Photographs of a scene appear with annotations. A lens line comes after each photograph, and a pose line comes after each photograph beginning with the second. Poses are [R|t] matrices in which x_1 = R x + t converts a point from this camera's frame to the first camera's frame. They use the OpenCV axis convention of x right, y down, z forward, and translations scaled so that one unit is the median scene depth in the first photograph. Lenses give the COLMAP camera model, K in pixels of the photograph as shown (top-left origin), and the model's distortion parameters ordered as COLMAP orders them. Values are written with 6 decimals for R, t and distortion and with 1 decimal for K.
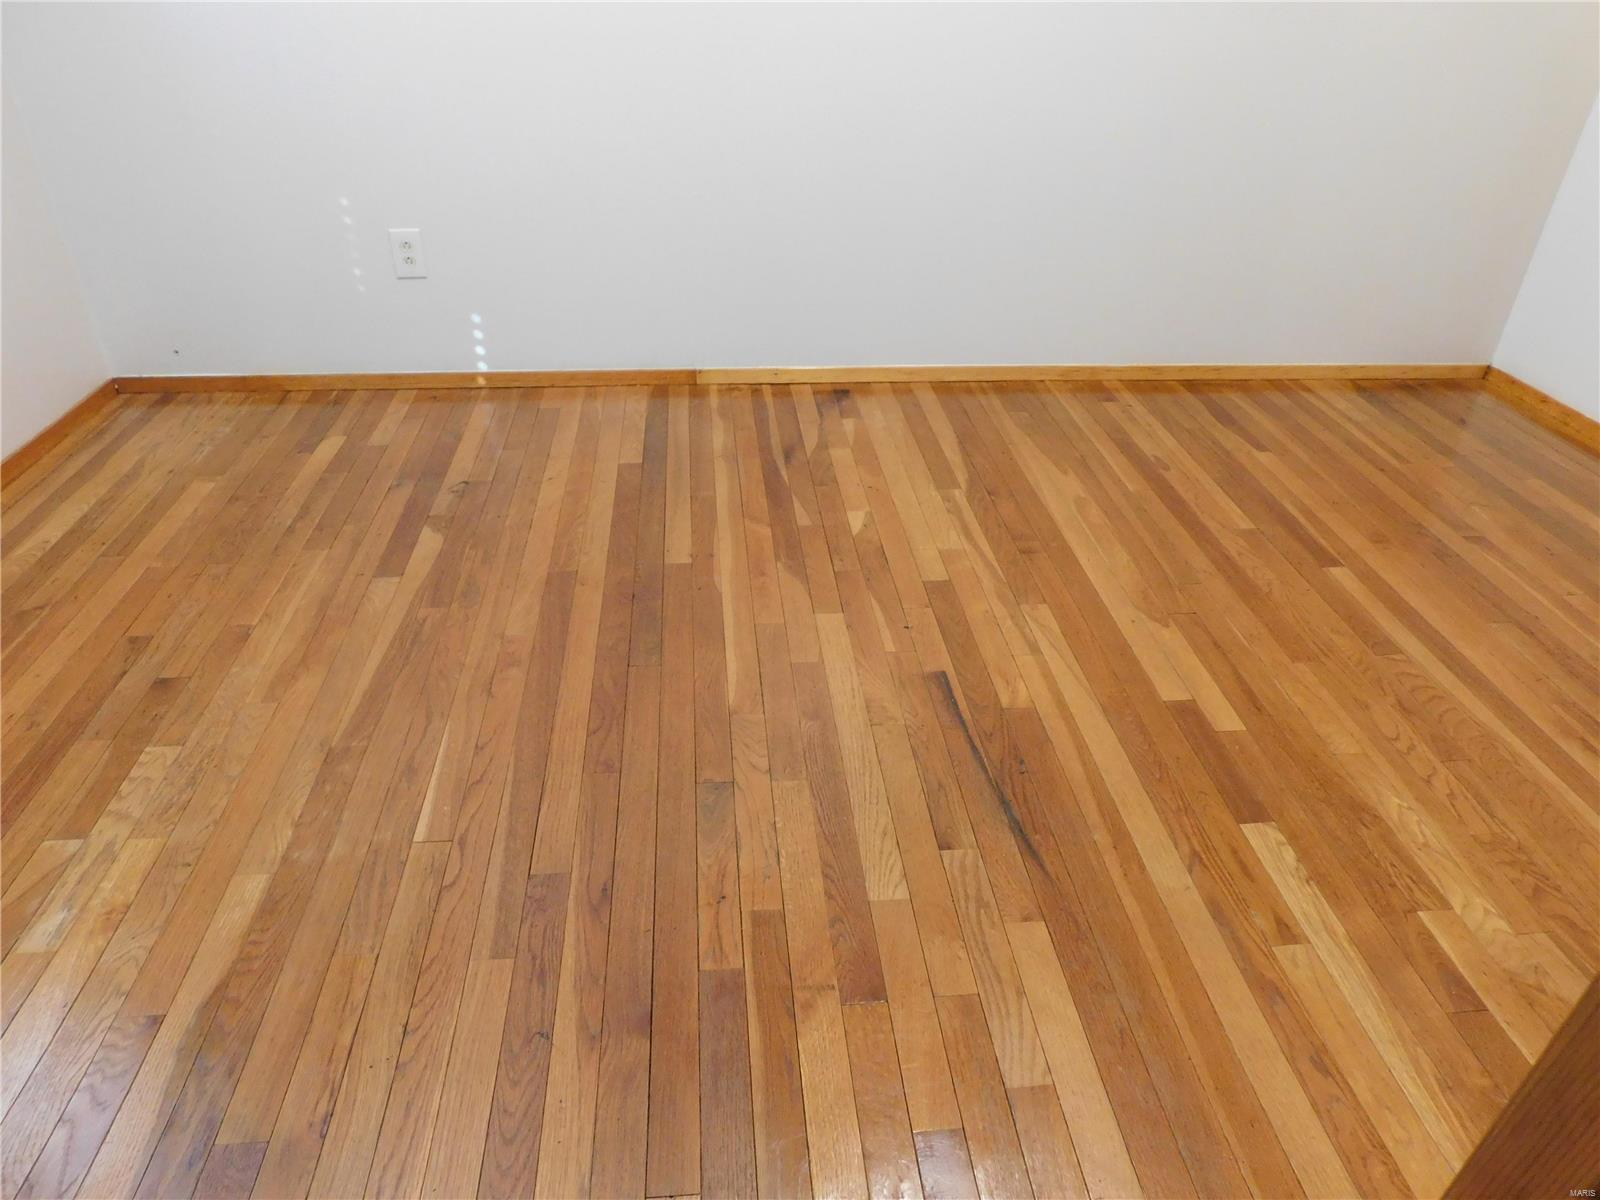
lens RADIAL K [[1049.0, 0, 802.7], [0, 1049.0, 601.0], [0, 0, 1]] dist [-0.074912, 0.057549]
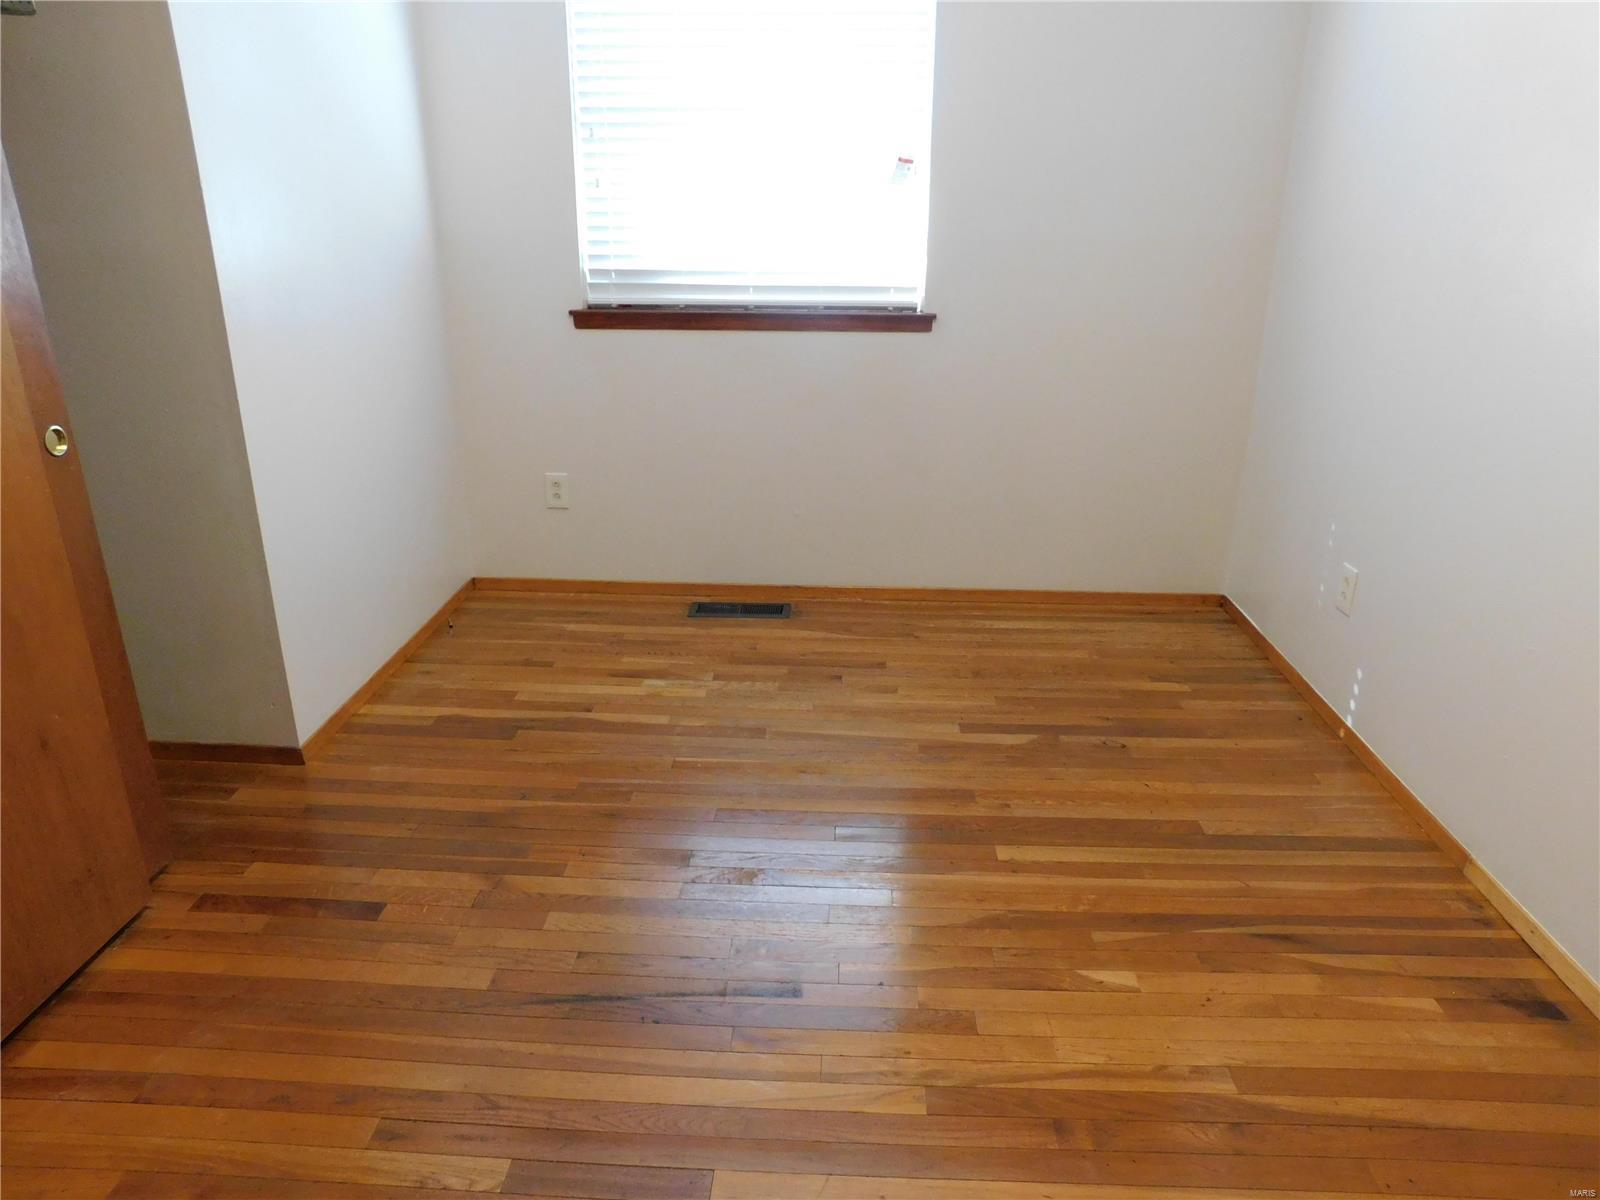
lens RADIAL K [[1049.0, 0, 802.7], [0, 1049.0, 601.0], [0, 0, 1]] dist [-0.074912, 0.057549]
pose [[-0.144947, 0.319886, -0.936303, 0.731709], [-0.542135, 0.765928, 0.345605, -0.439169], [0.827695, 0.557697, 0.062403, 0.567976]]
